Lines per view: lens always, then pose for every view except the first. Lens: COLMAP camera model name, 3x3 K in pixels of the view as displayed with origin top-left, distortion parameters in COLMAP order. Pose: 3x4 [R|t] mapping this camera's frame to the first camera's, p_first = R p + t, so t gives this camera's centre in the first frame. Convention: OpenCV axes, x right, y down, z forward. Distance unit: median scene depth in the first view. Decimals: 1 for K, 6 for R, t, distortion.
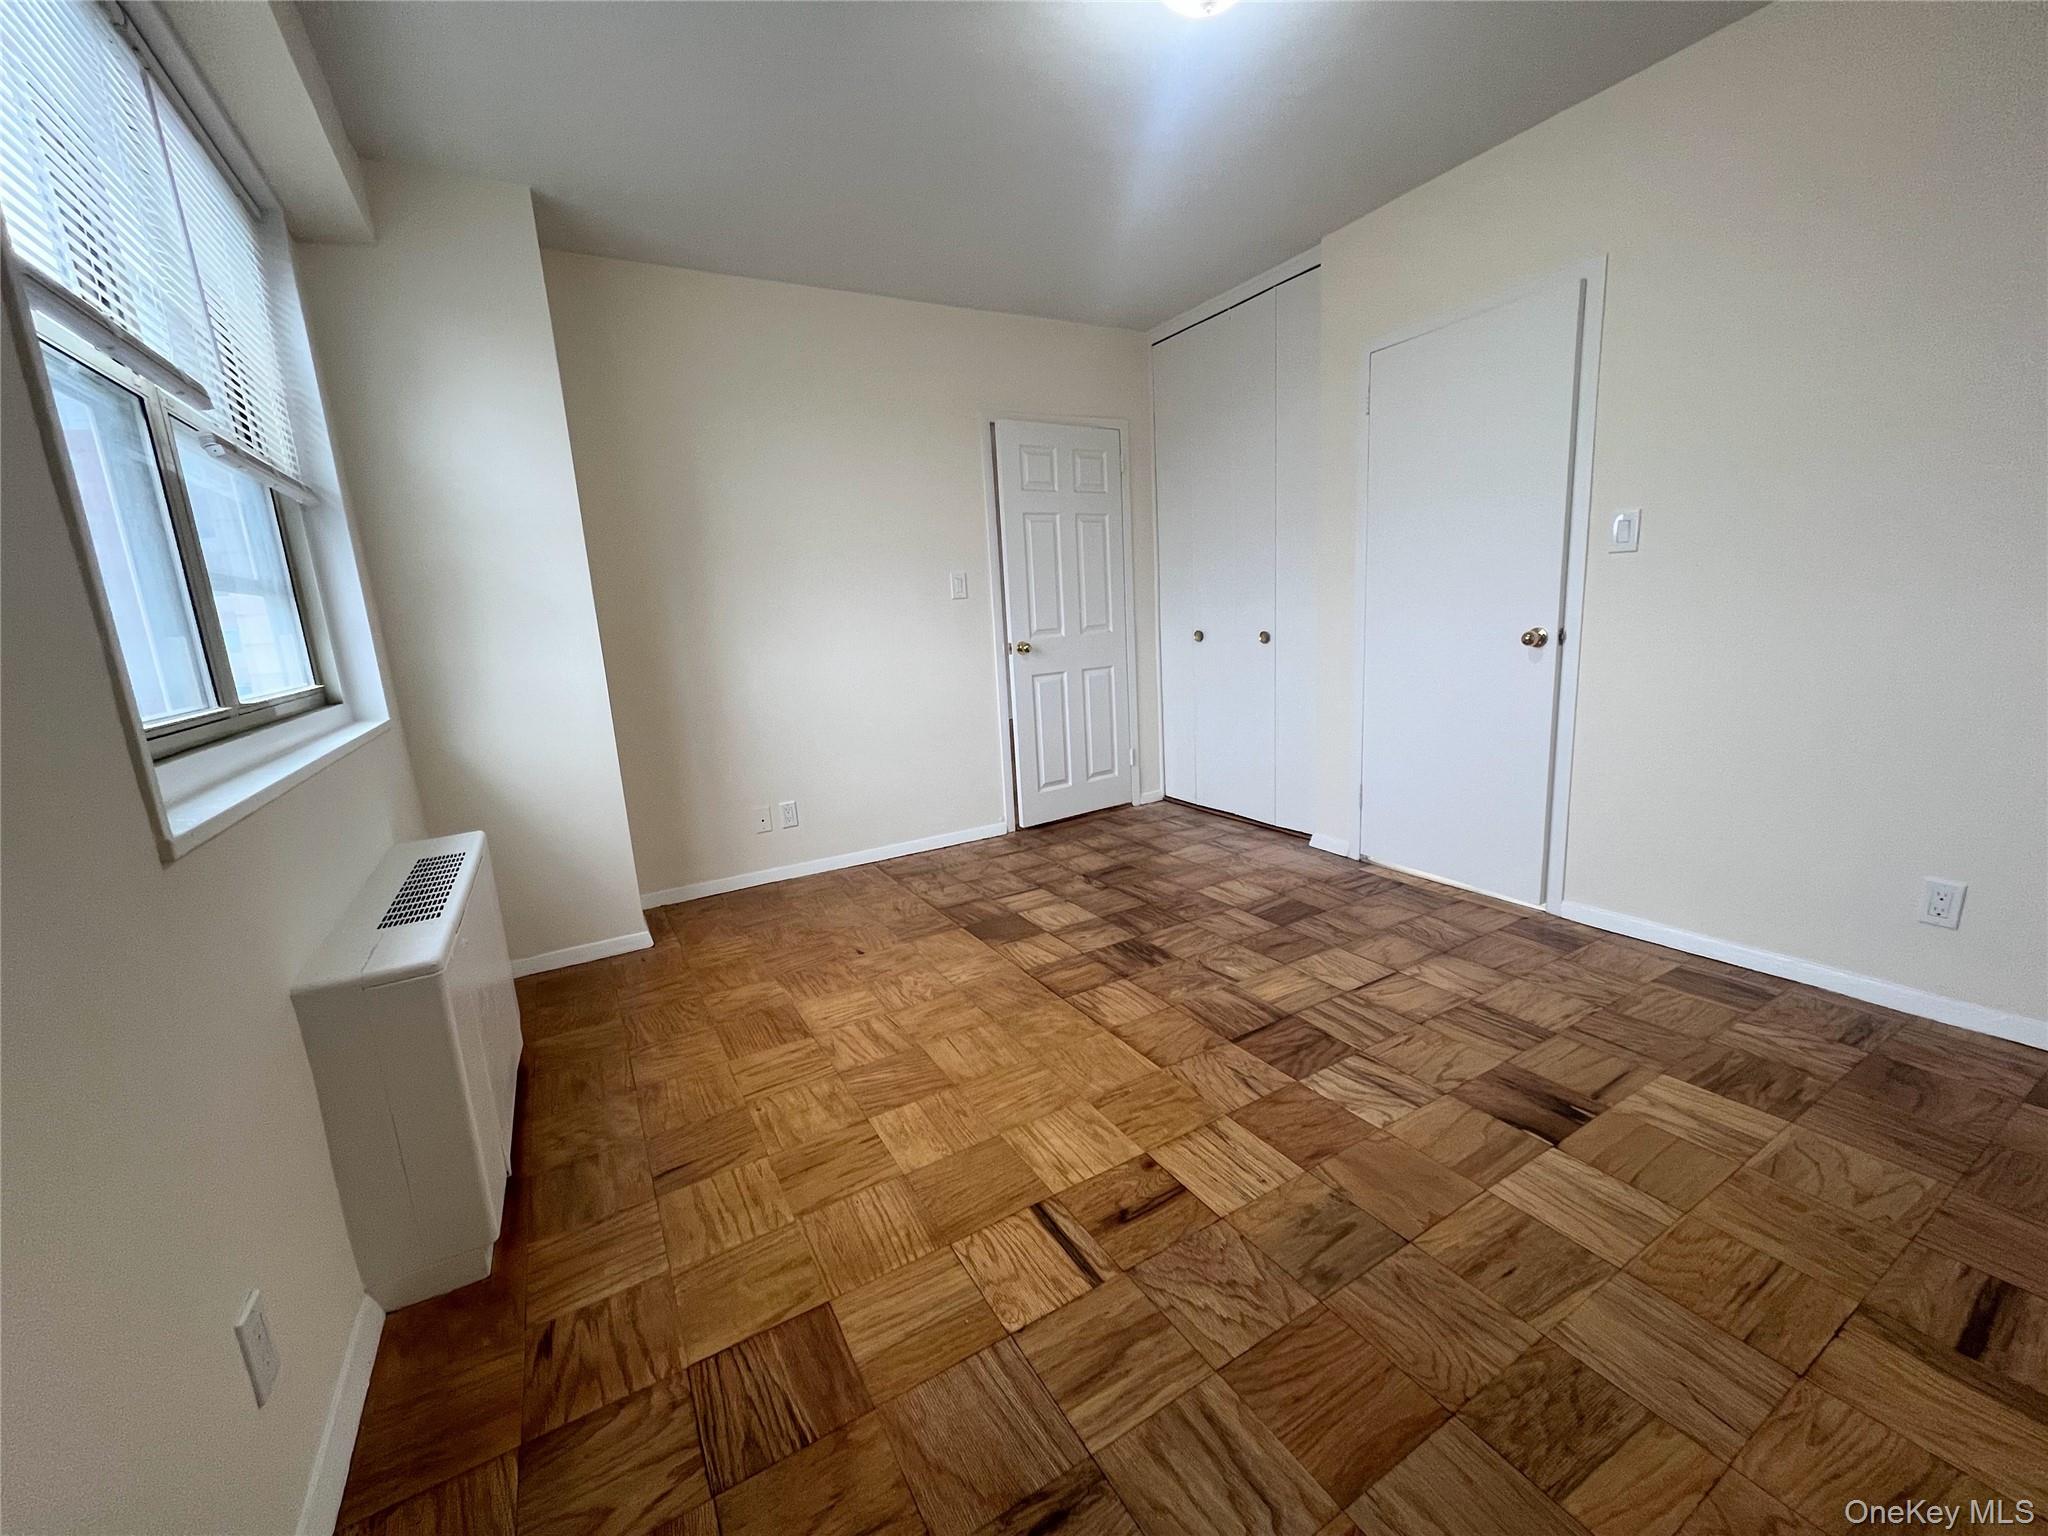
lens RADIAL K [[821.8, 0, 1032.1], [0, 821.8, 763.0], [0, 0, 1]] dist [0.001074, -0.000013]
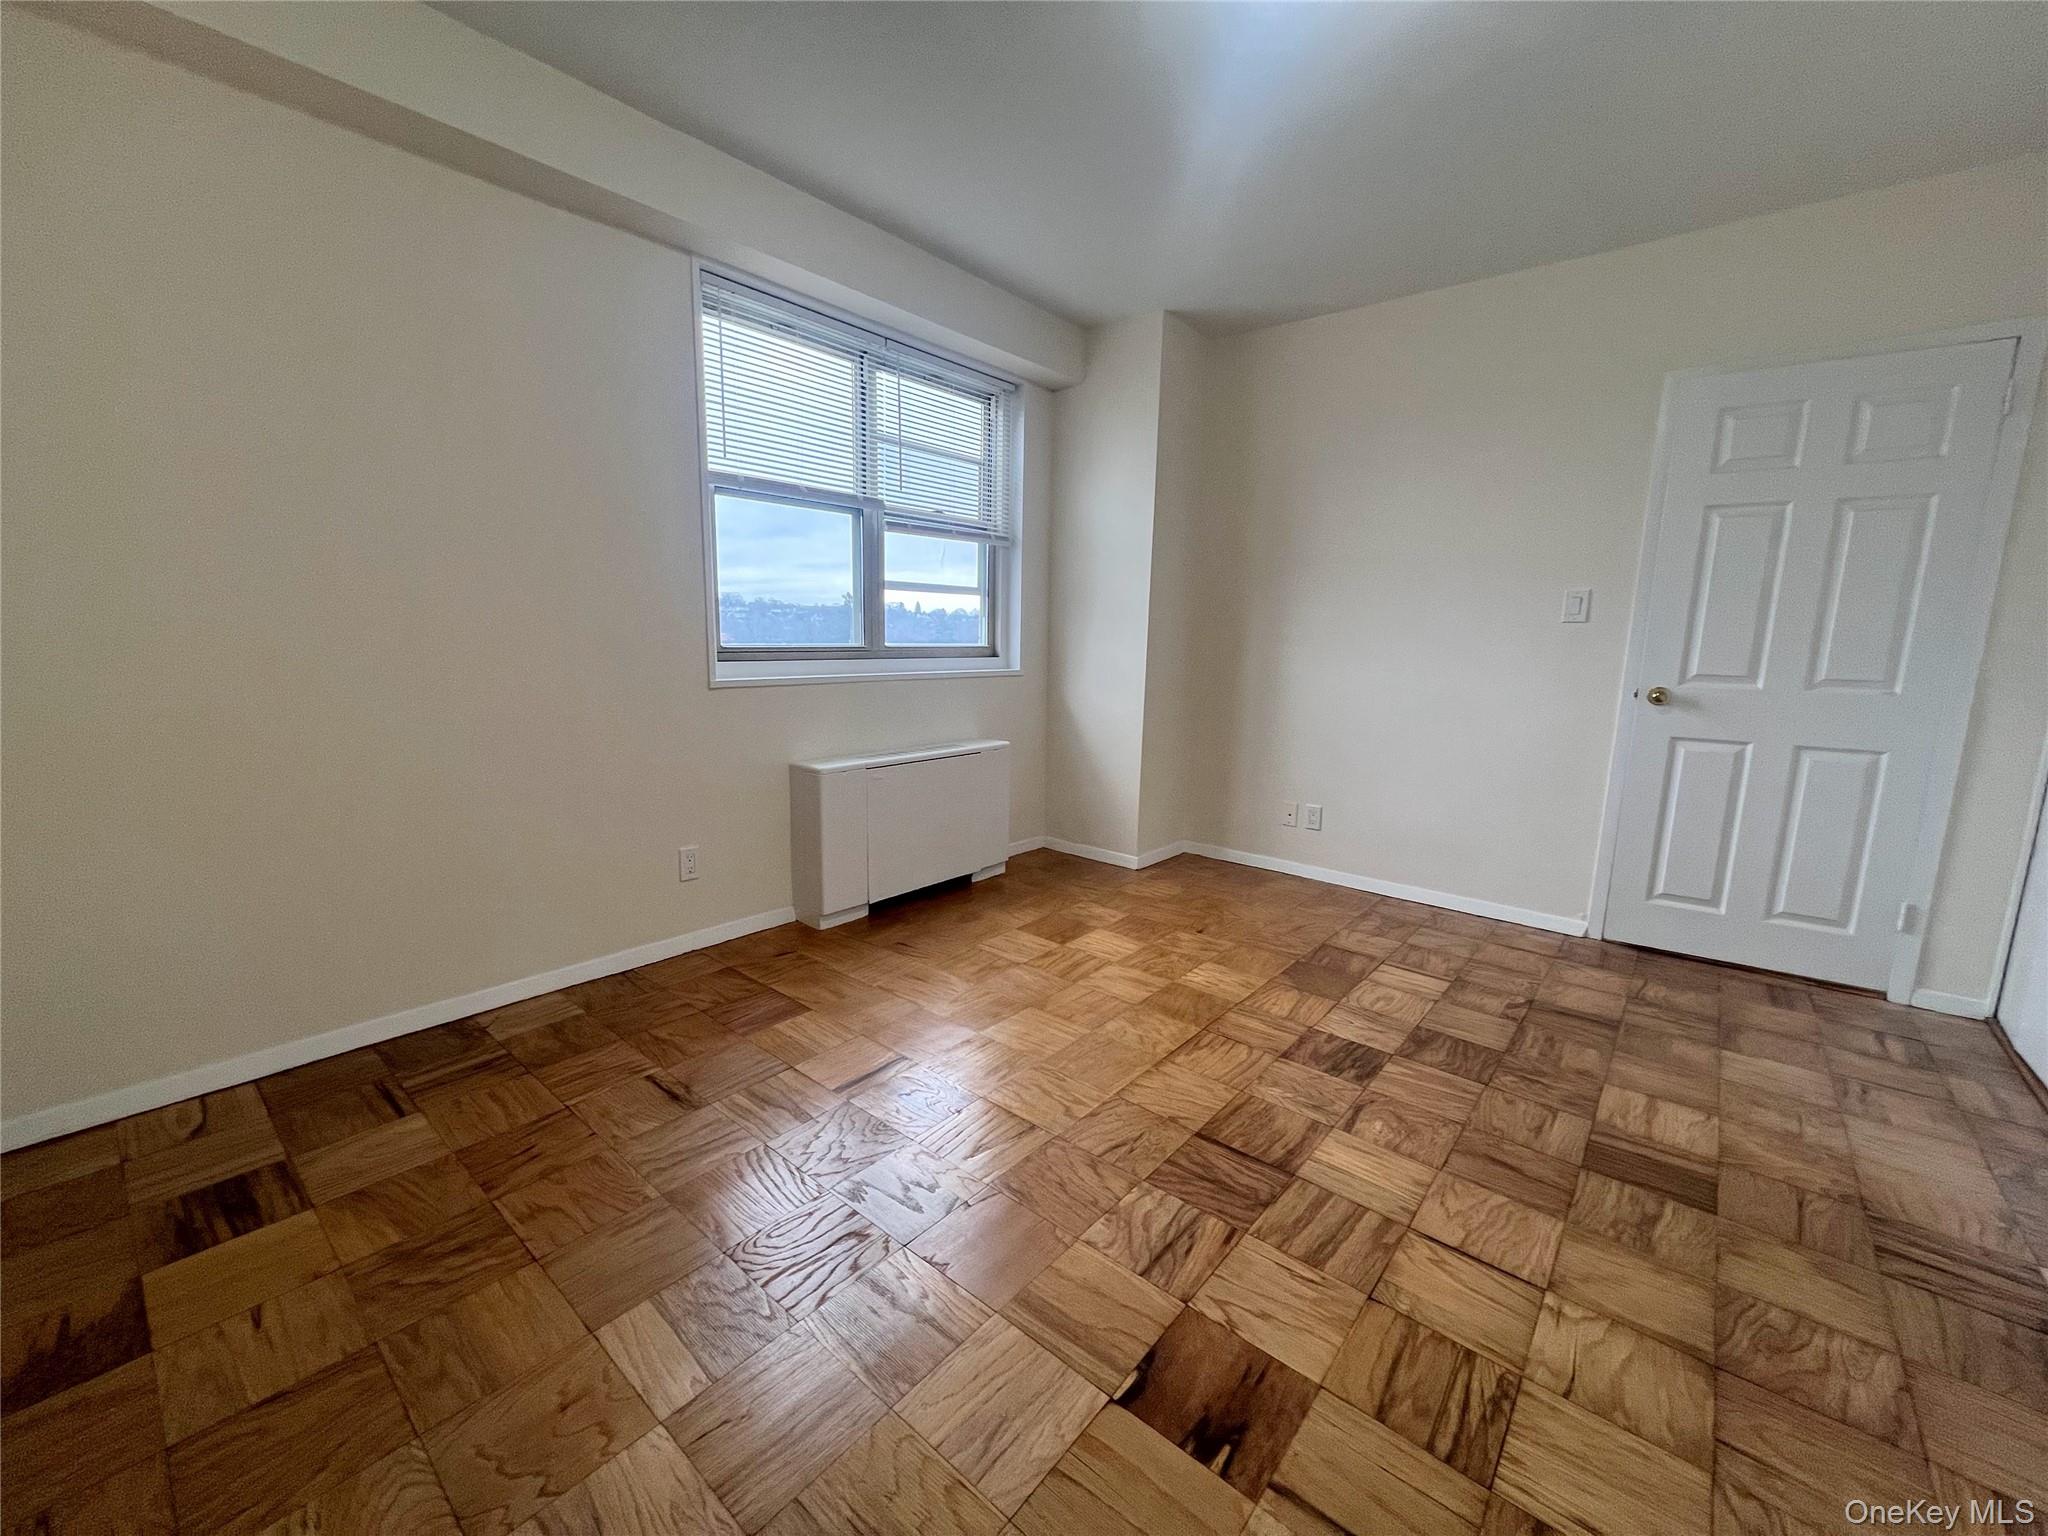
lens RADIAL K [[821.3, 0, 1014.7], [0, 821.3, 768.0], [0, 0, 1]] dist [0.002550, 0.000335]
pose [[0.327557, 0.218627, -0.919189, 0.620786], [-0.217317, 0.964210, 0.151894, -0.087696], [0.919500, 0.150002, 0.363345, 0.308762]]
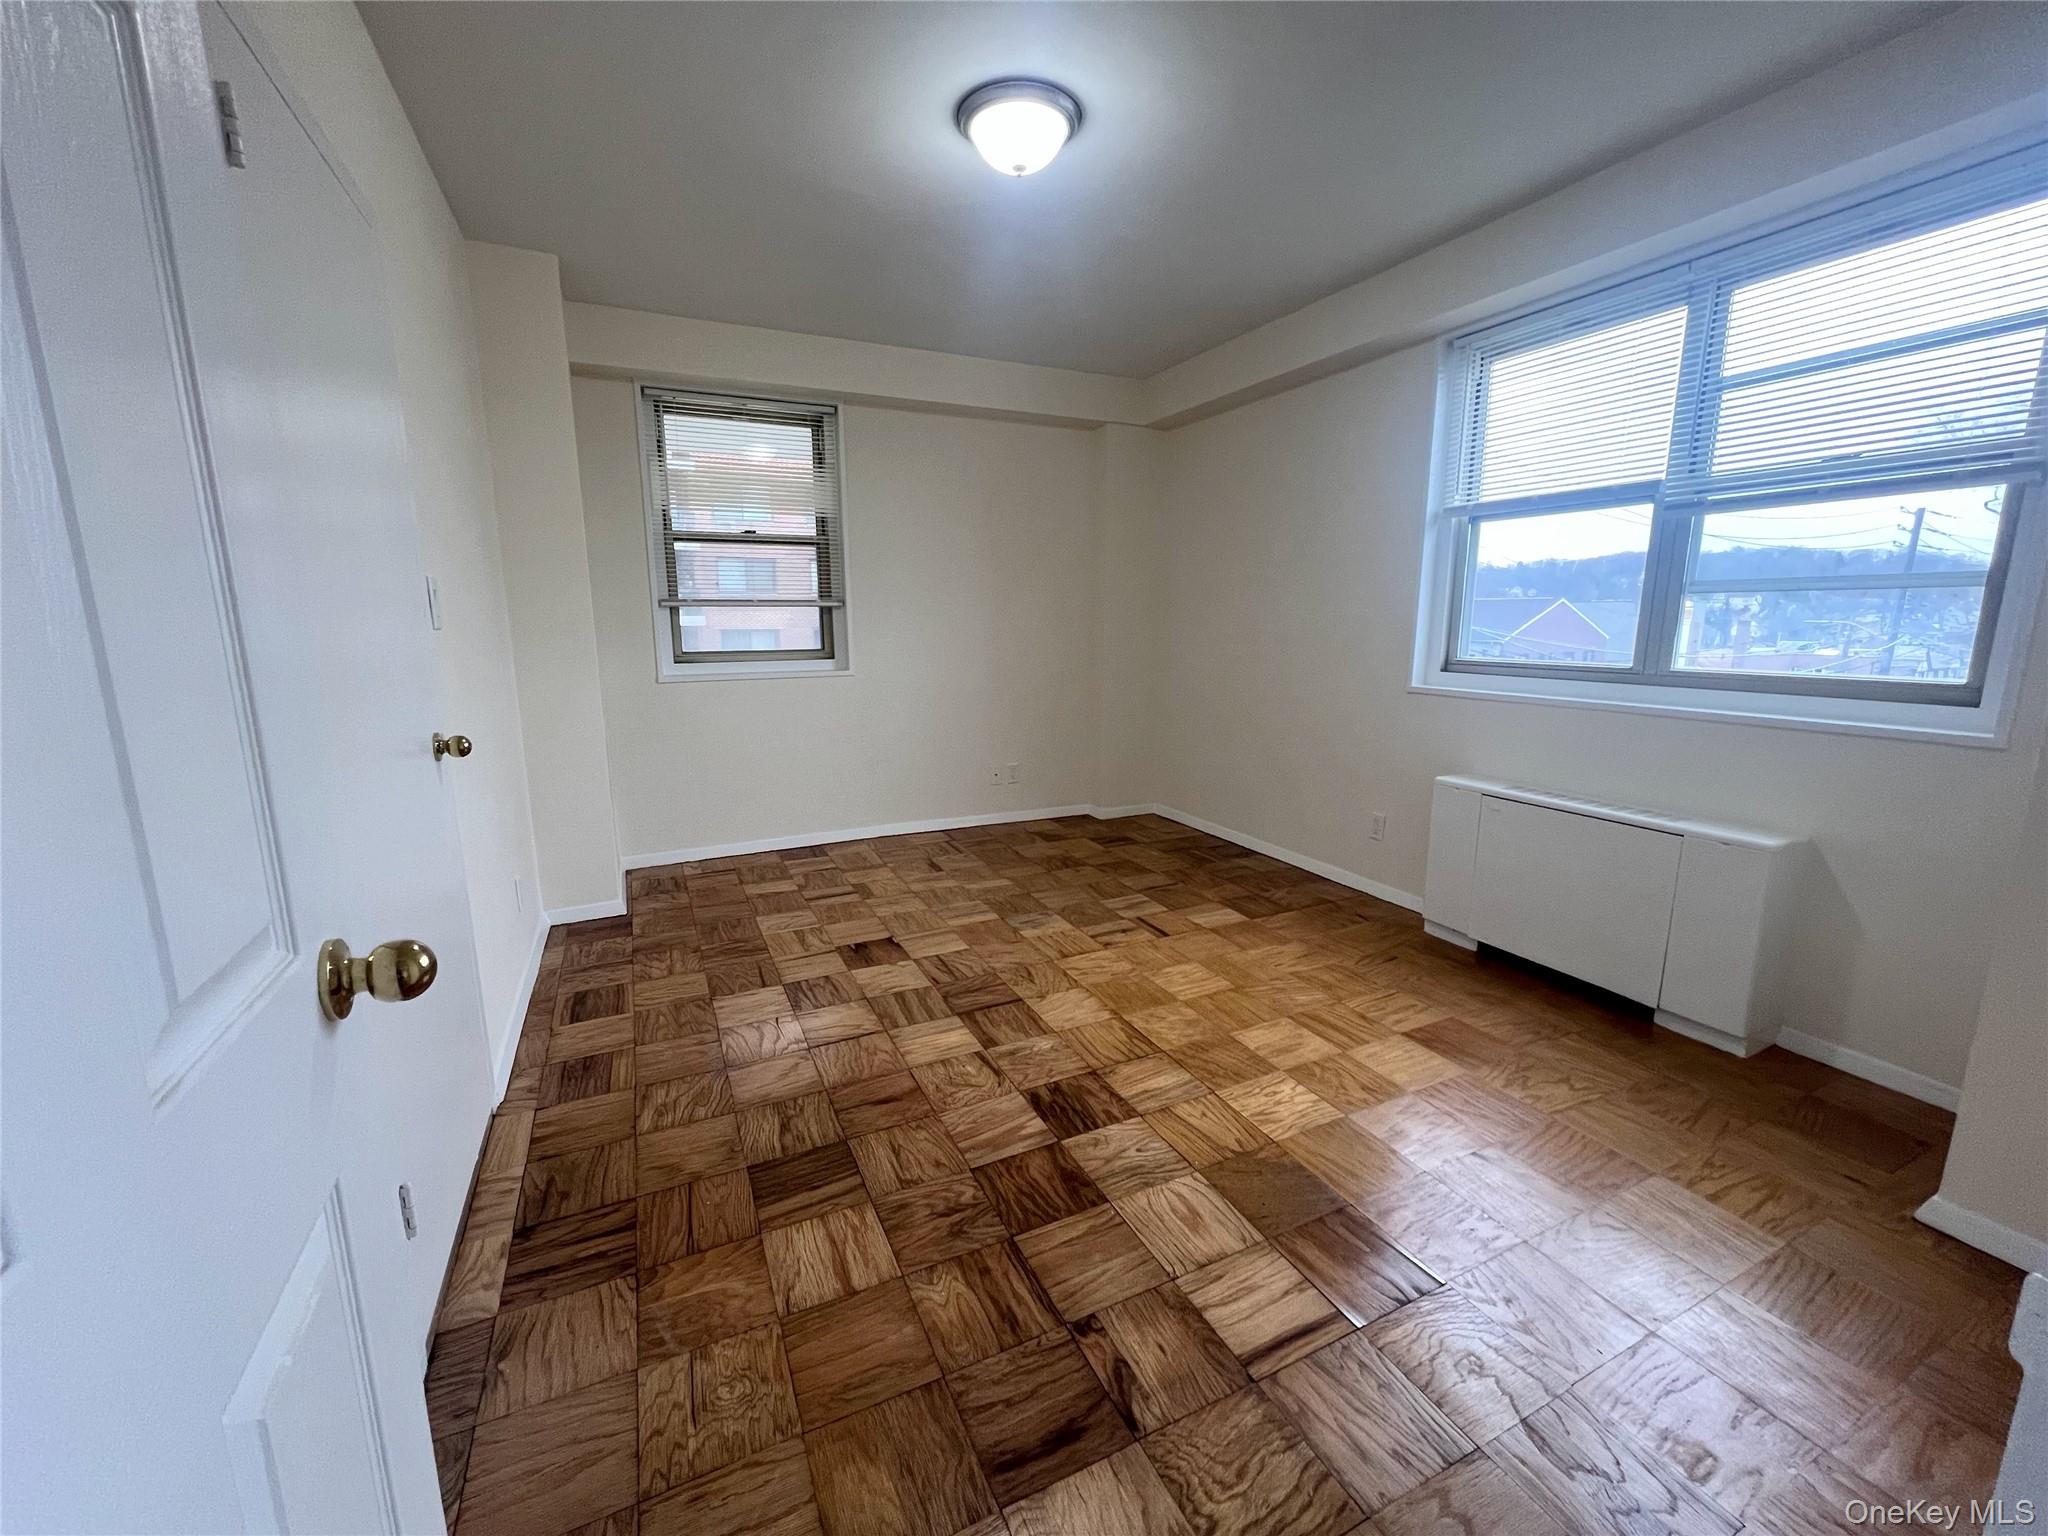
lens RADIAL K [[821.8, 0, 1029.6], [0, 821.8, 769.8], [0, 0, 1]] dist [0.001074, -0.000013]
pose [[-0.994906, 0.044832, 0.090288, 0.071130], [0.074694, 0.929331, 0.361613, -0.298667], [-0.067695, 0.366515, -0.927946, 1.398979]]
